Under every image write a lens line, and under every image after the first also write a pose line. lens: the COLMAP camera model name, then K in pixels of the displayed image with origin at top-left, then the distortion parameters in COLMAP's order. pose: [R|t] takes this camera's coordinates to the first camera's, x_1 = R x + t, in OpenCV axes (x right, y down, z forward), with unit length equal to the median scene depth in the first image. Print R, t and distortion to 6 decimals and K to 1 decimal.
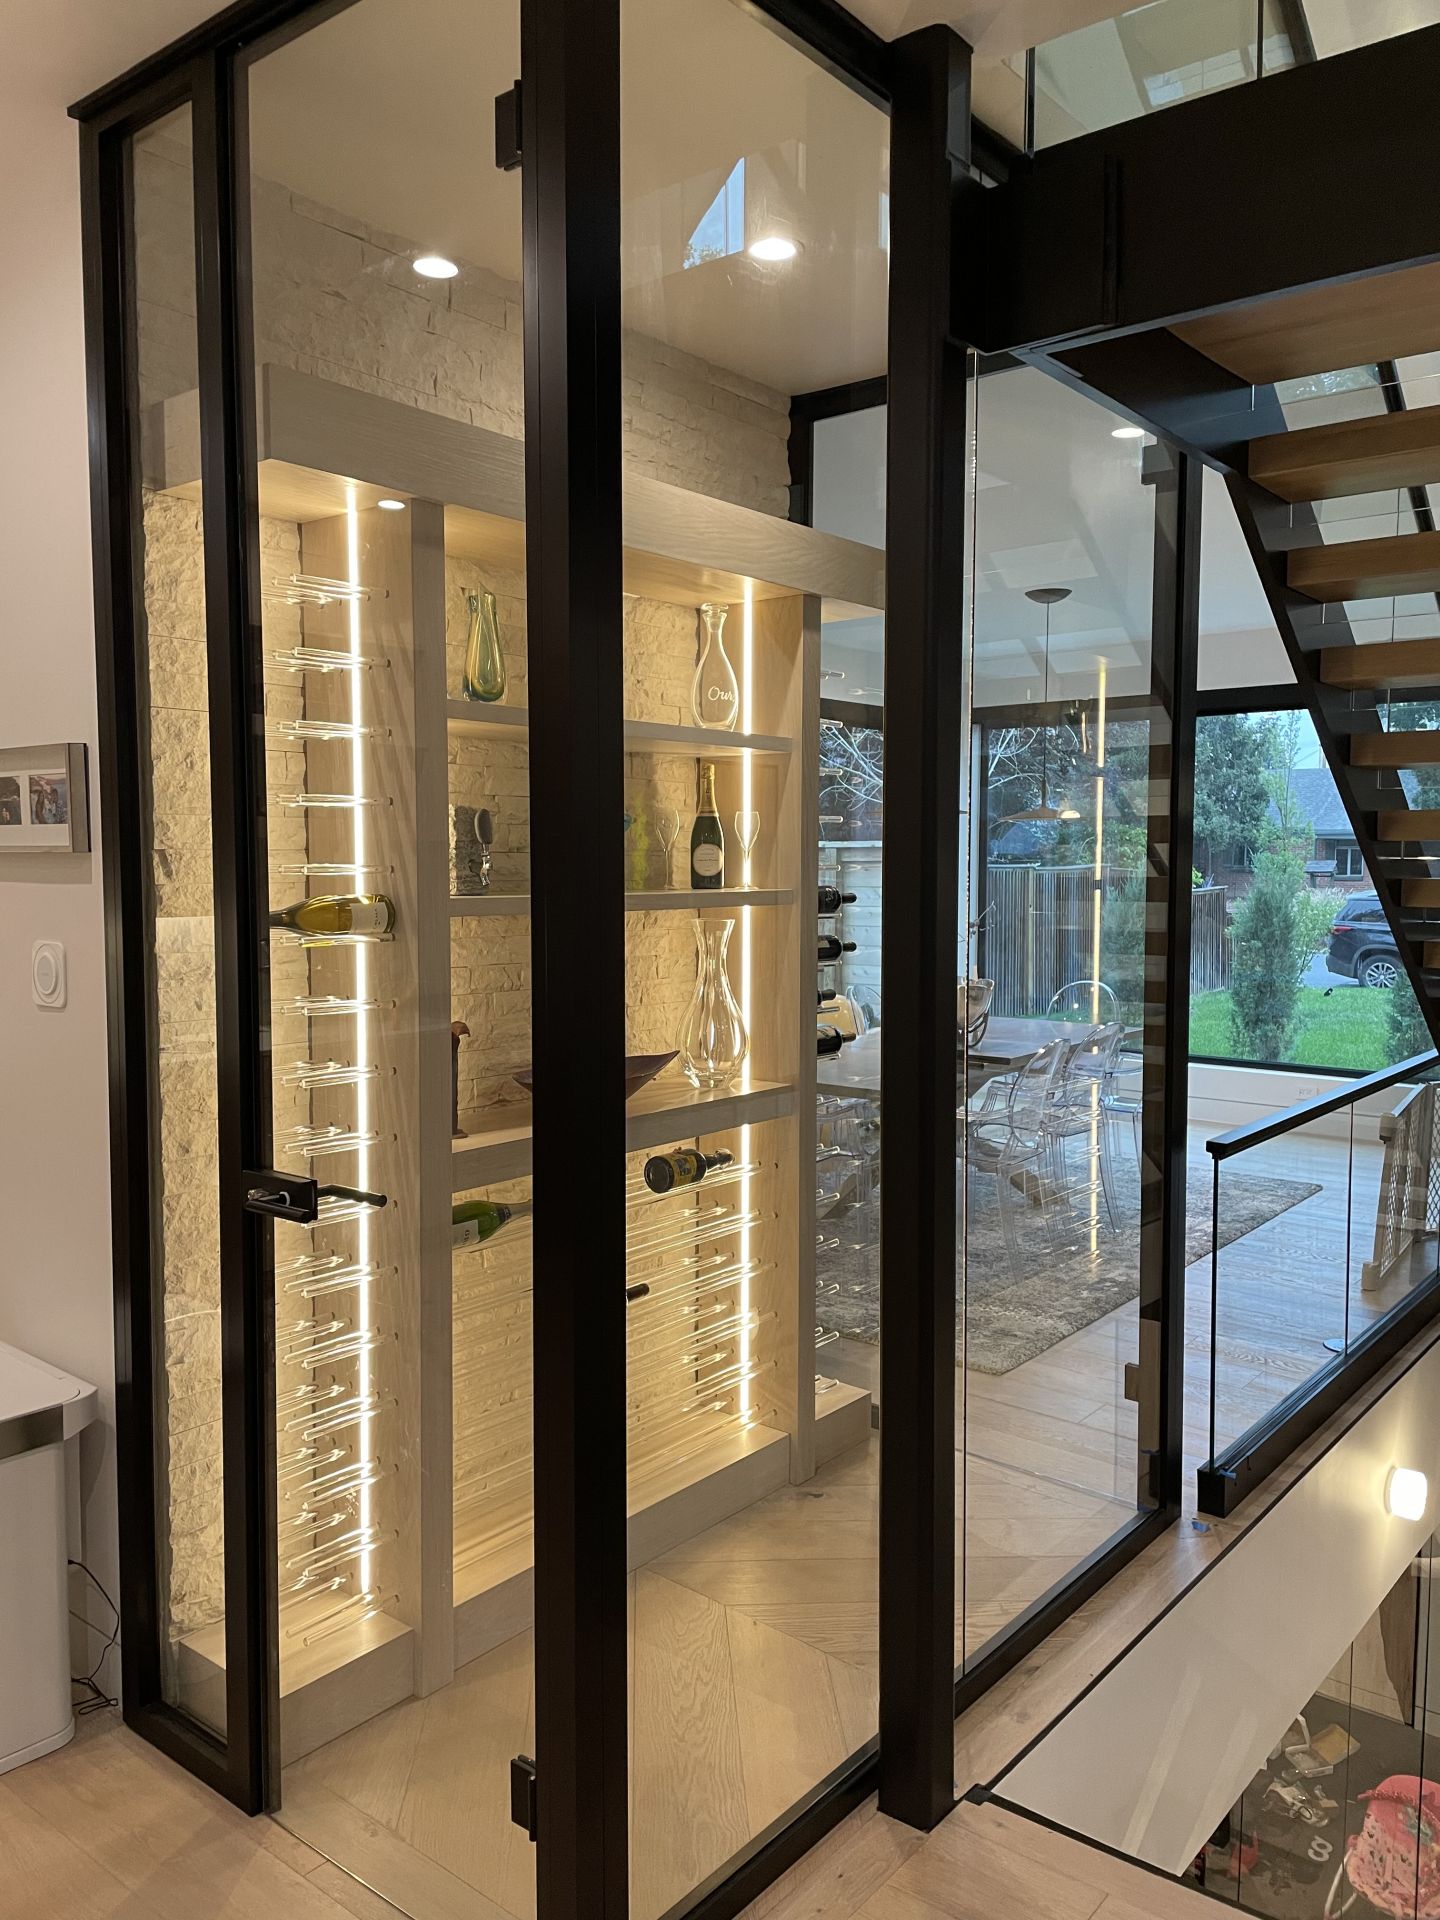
lens RADIAL K [[1460.6, 0, 699.7], [0, 1460.6, 944.0], [0, 0, 1]] dist [0.071540, -0.054512]
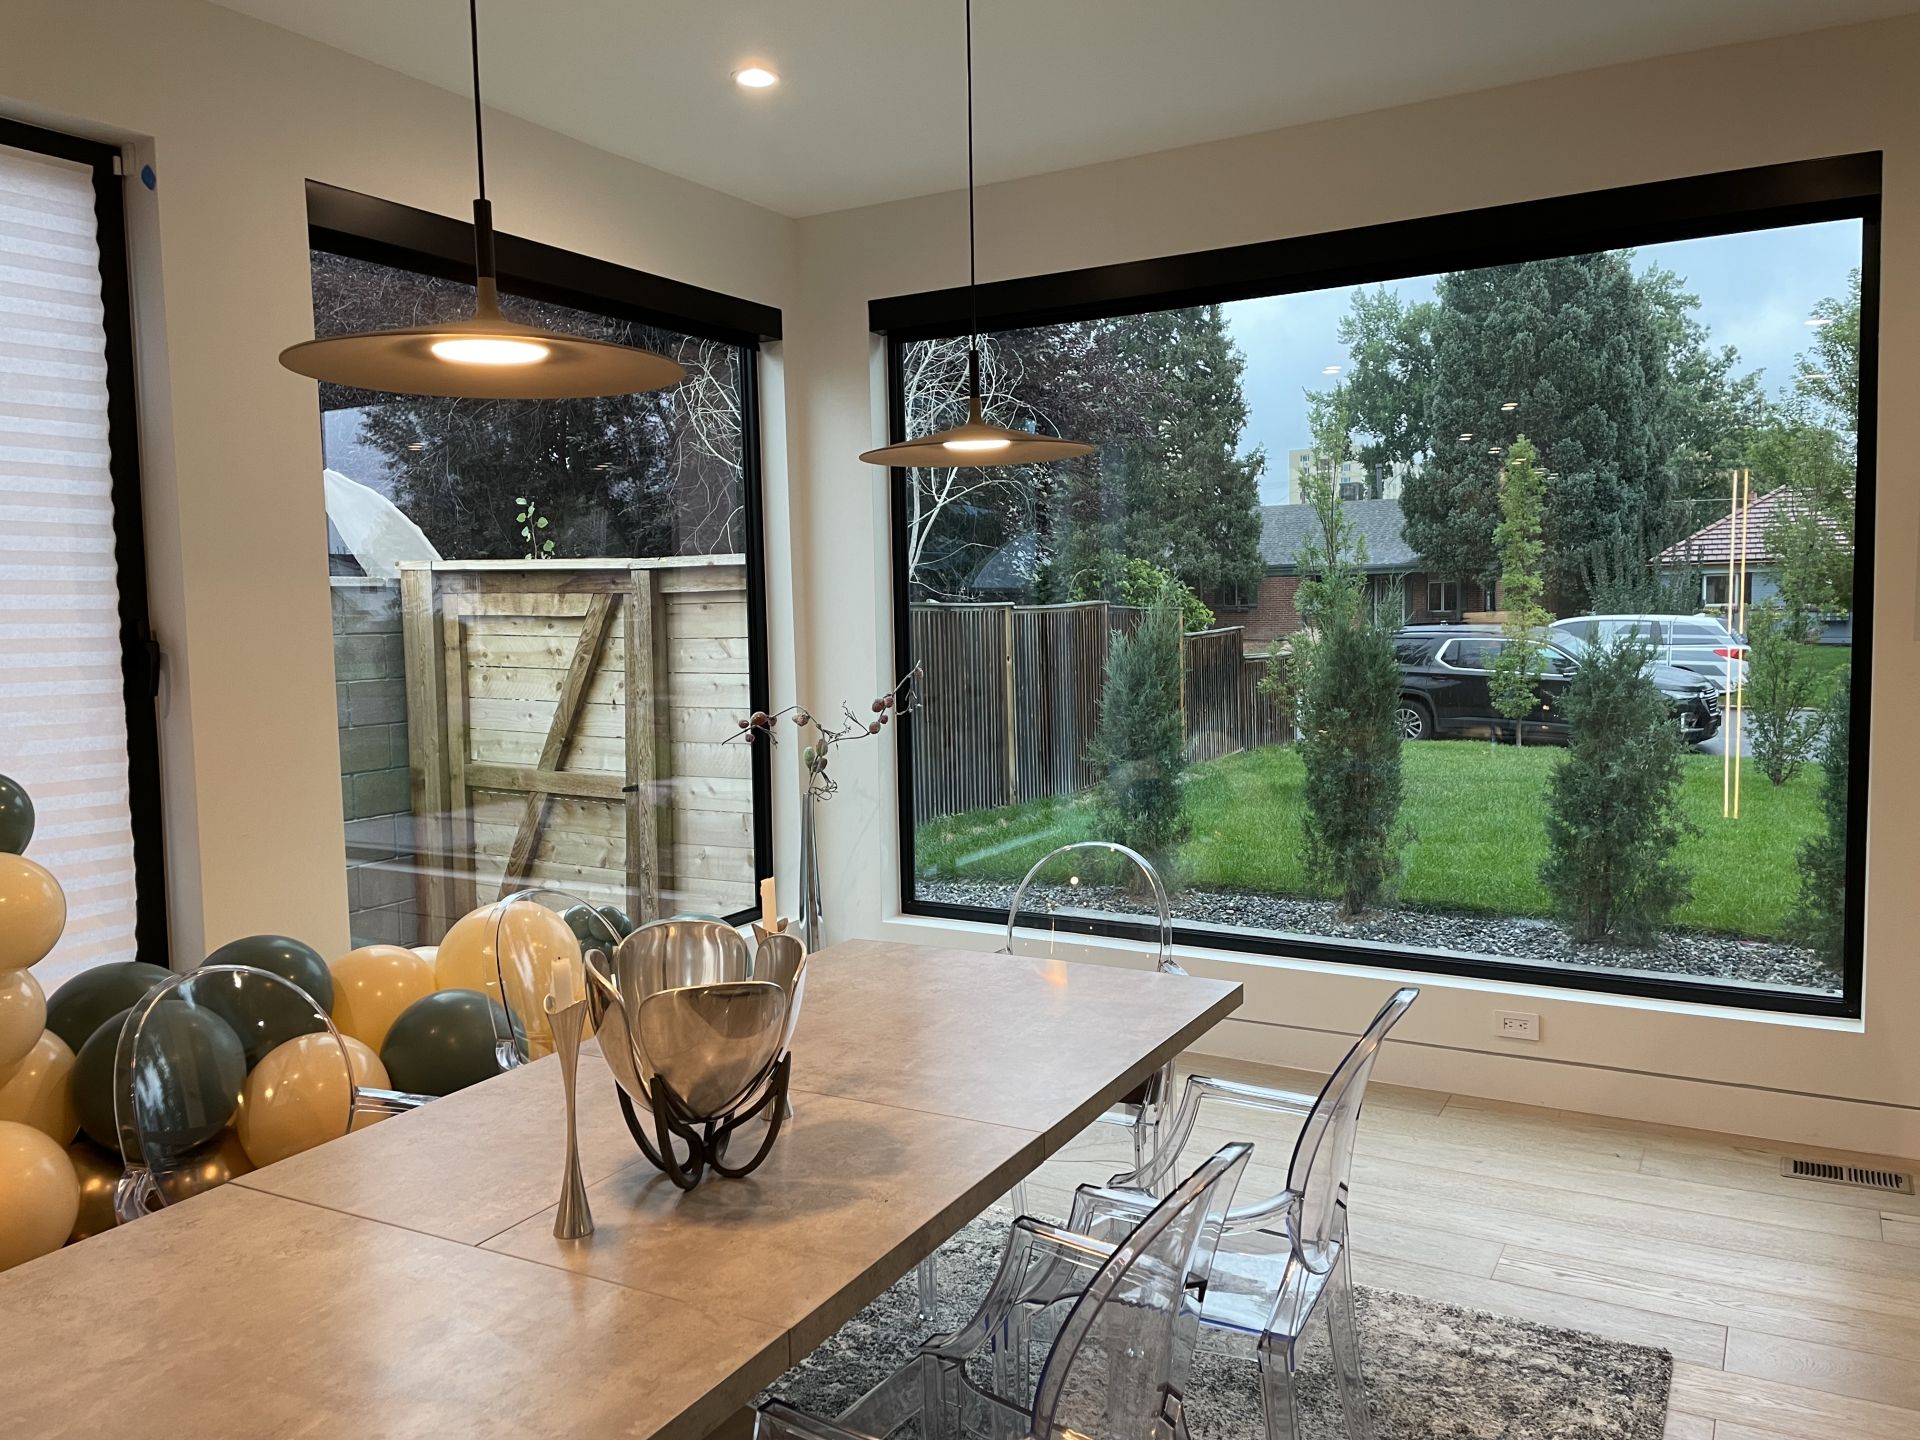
lens RADIAL K [[1460.6, 0, 962.3], [0, 1460.6, 717.4], [0, 0, 1]] dist [0.071540, -0.054512]
pose [[0.983796, -0.035395, 0.175763, 0.142853], [0.032730, 0.999301, 0.018039, -0.020399], [-0.176278, -0.011994, 0.984267, 0.552965]]
